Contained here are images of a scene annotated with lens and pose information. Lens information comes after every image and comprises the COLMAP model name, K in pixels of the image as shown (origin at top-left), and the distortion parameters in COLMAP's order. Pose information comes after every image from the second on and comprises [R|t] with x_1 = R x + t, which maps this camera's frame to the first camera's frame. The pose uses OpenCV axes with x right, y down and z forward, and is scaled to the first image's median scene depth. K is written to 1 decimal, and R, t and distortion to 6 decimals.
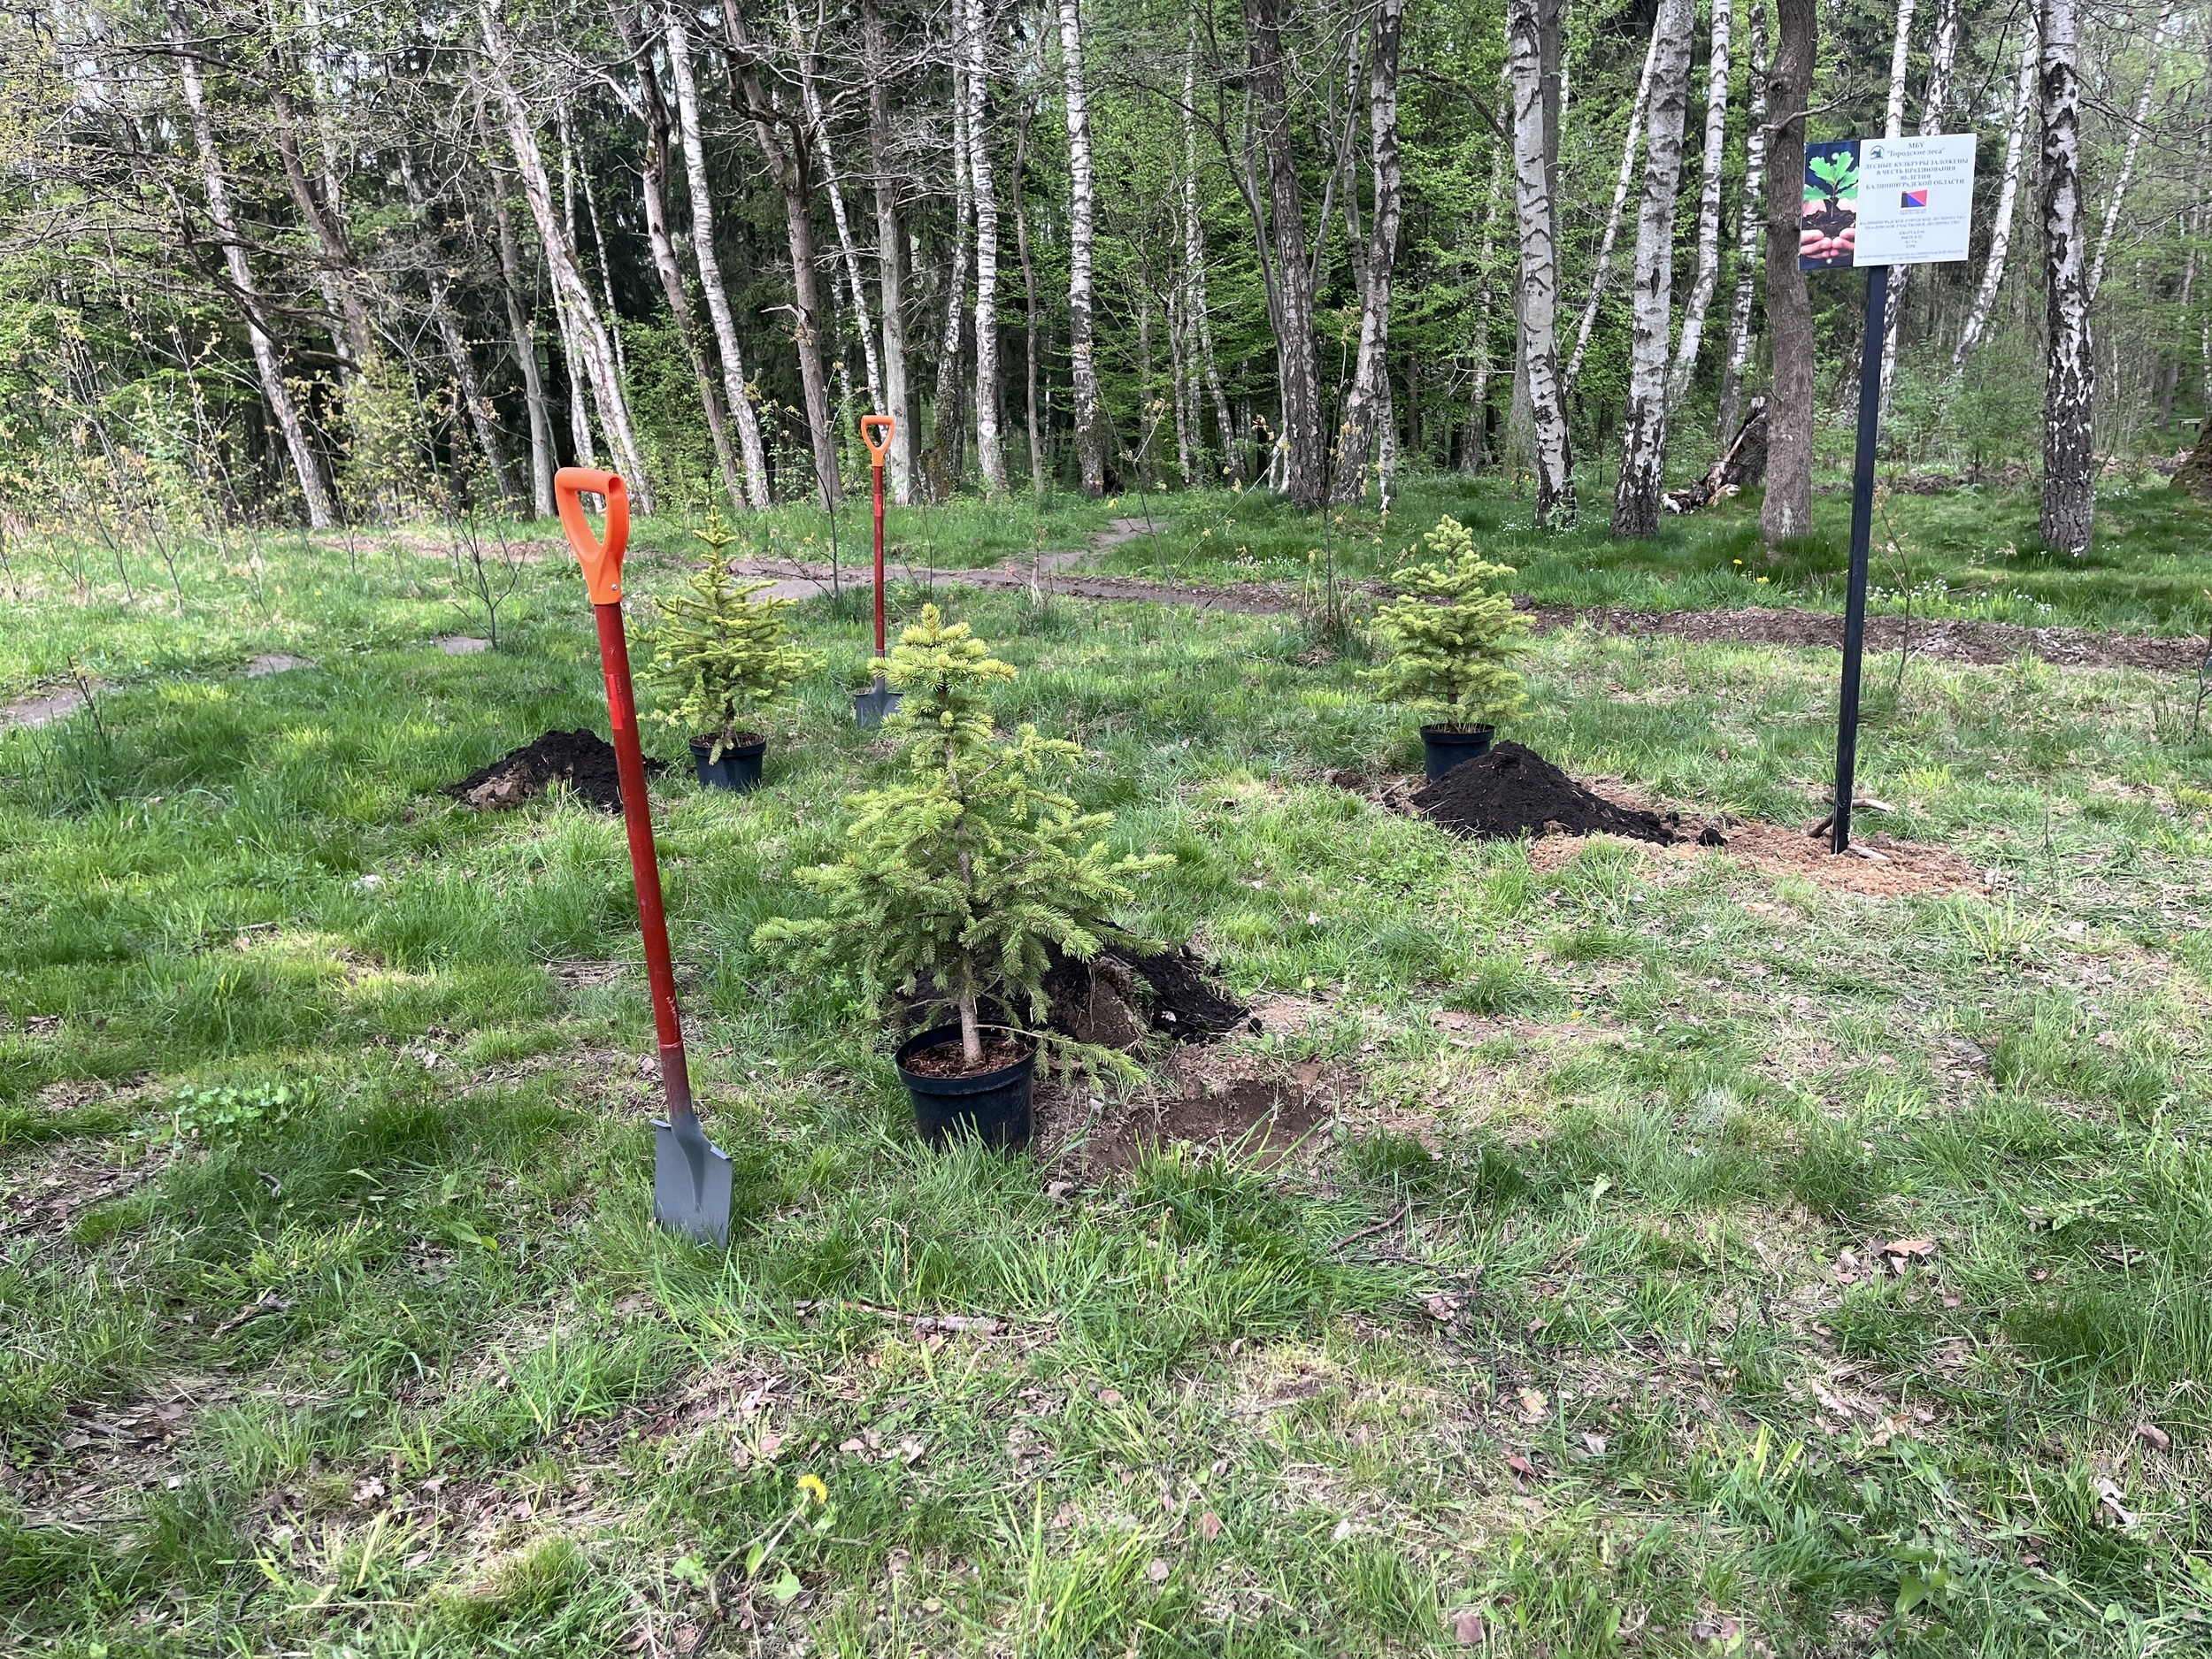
lens RADIAL K [[1705.3, 0, 1120.1], [0, 1705.3, 846.5], [0, 0, 1]] dist [0.035226, -0.030212]
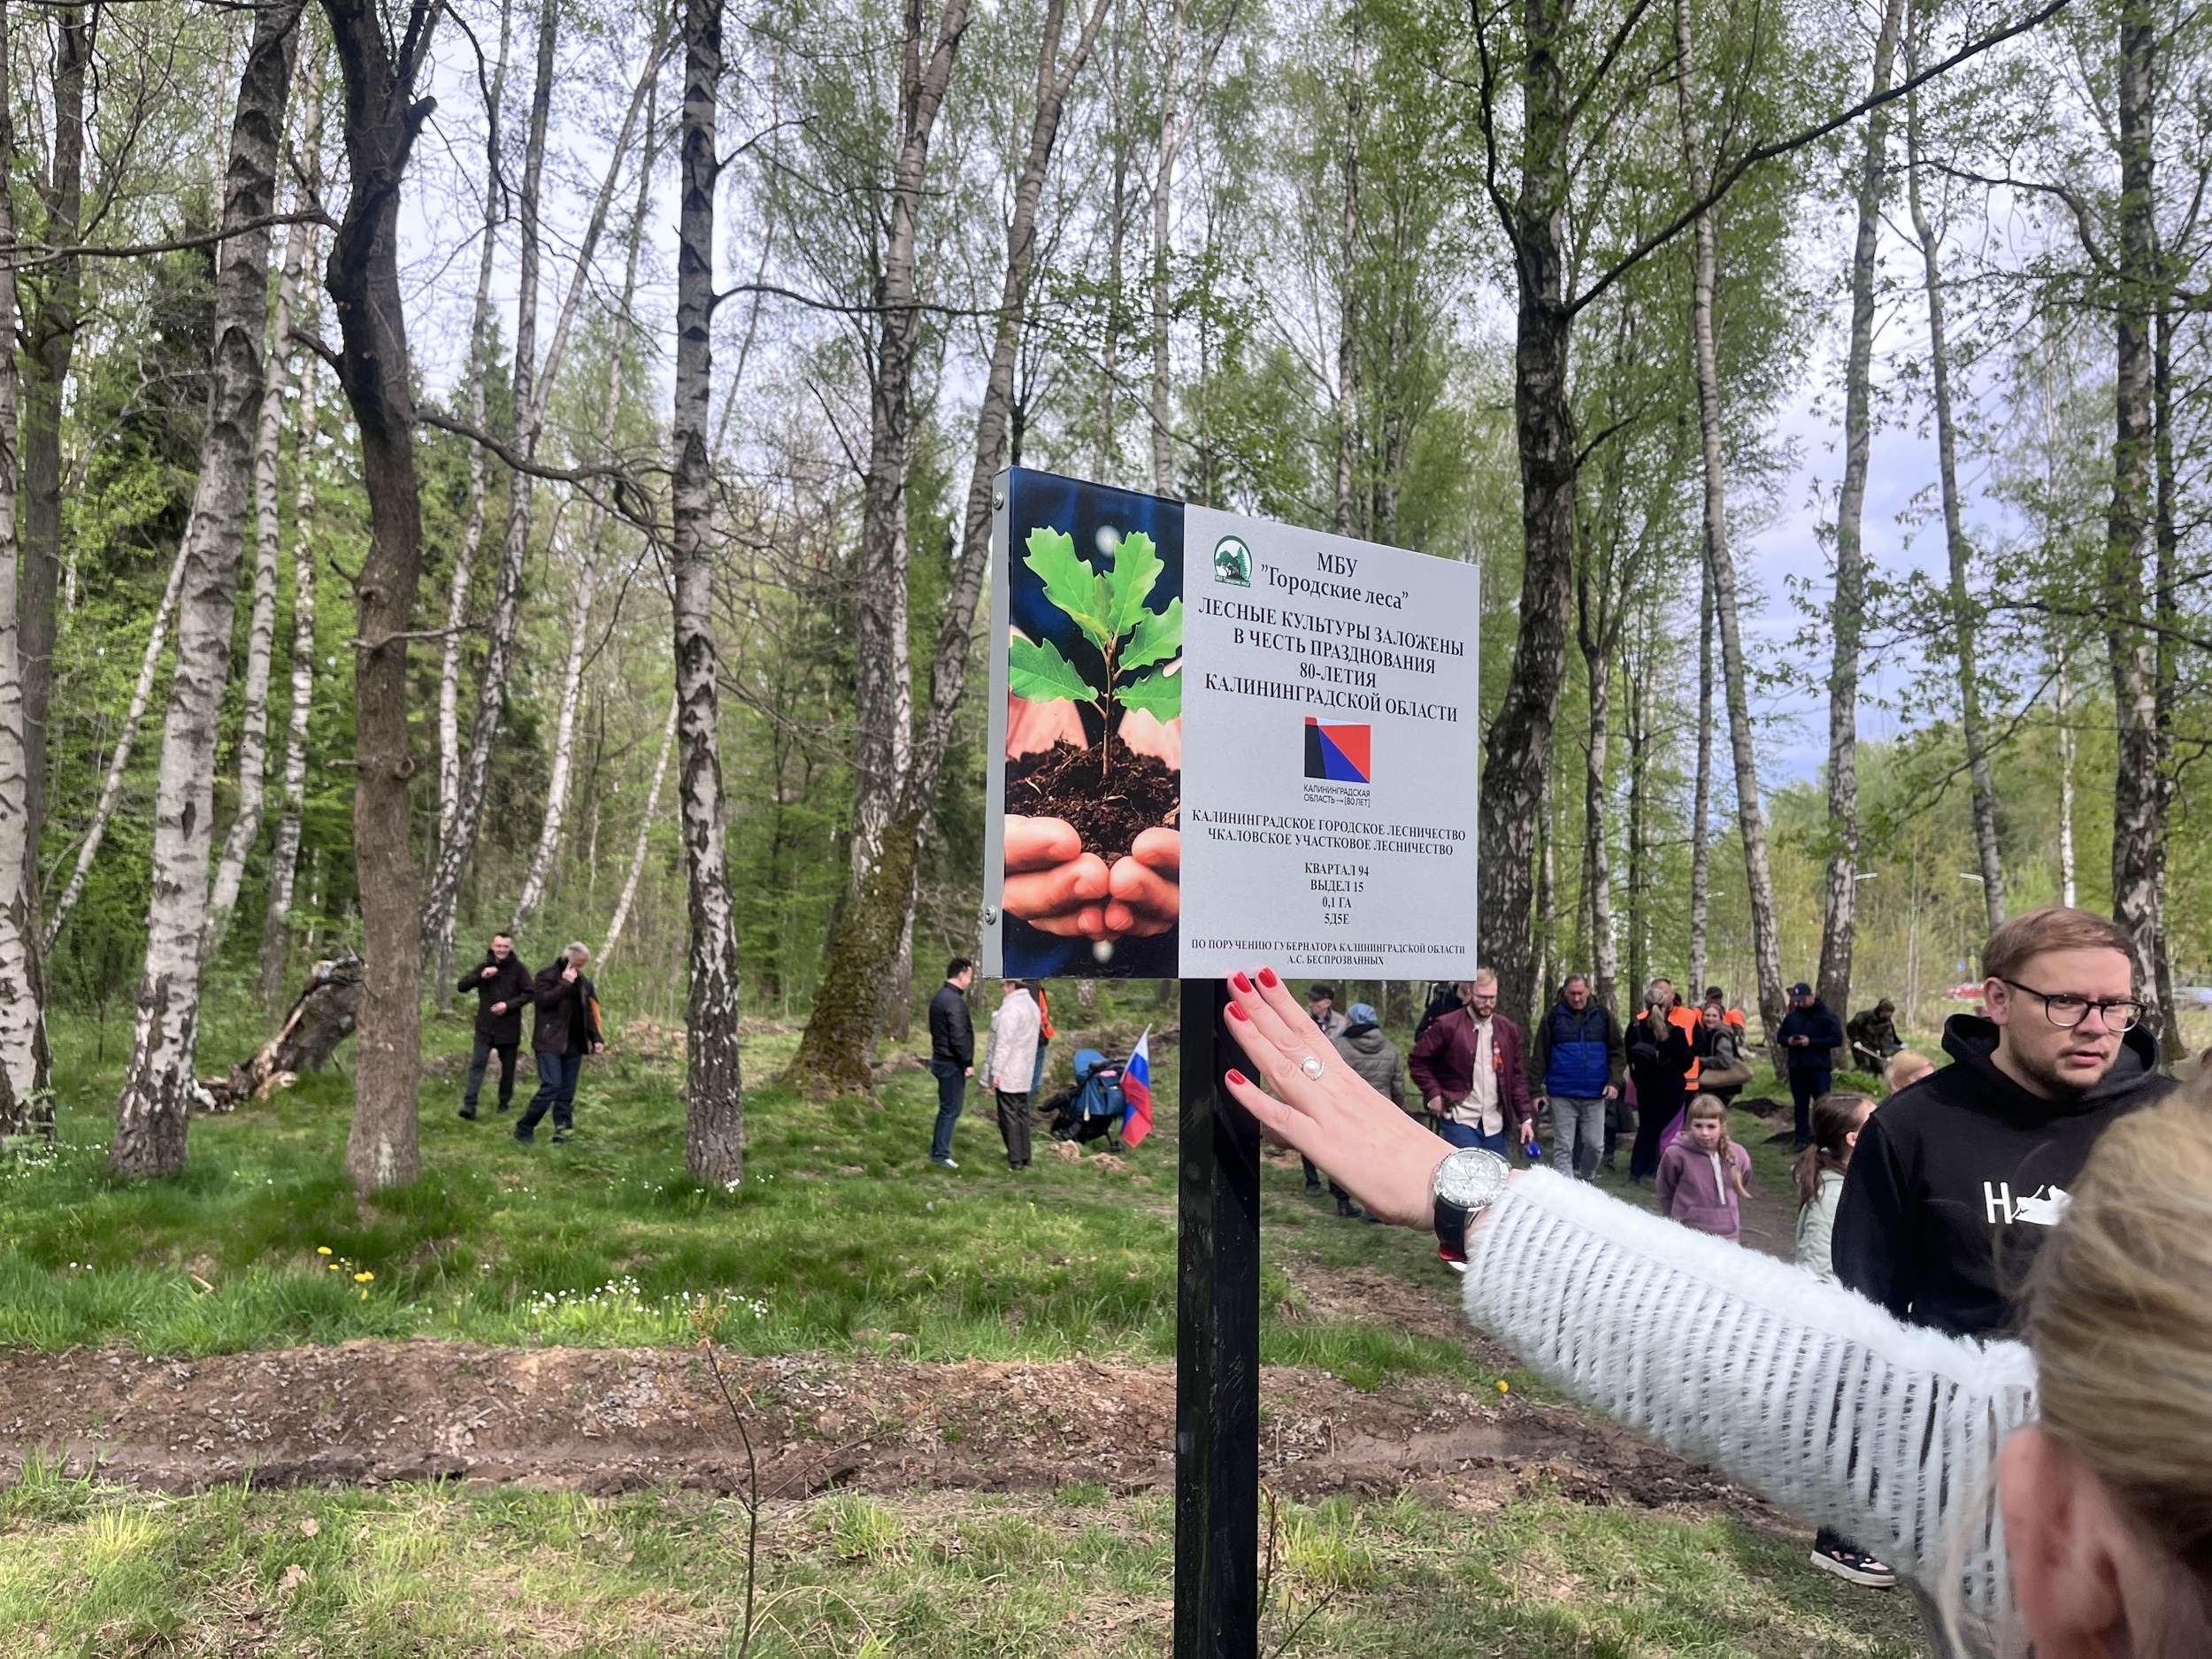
lens RADIAL K [[1705.3, 0, 1113.1], [0, 1705.3, 825.9], [0, 0, 1]] dist [0.035226, -0.030212]
pose [[0.700030, 0.103437, 0.706583, 0.074256], [0.123642, 0.956955, -0.262584, -0.088878], [-0.703329, 0.271180, 0.657107, 0.252955]]
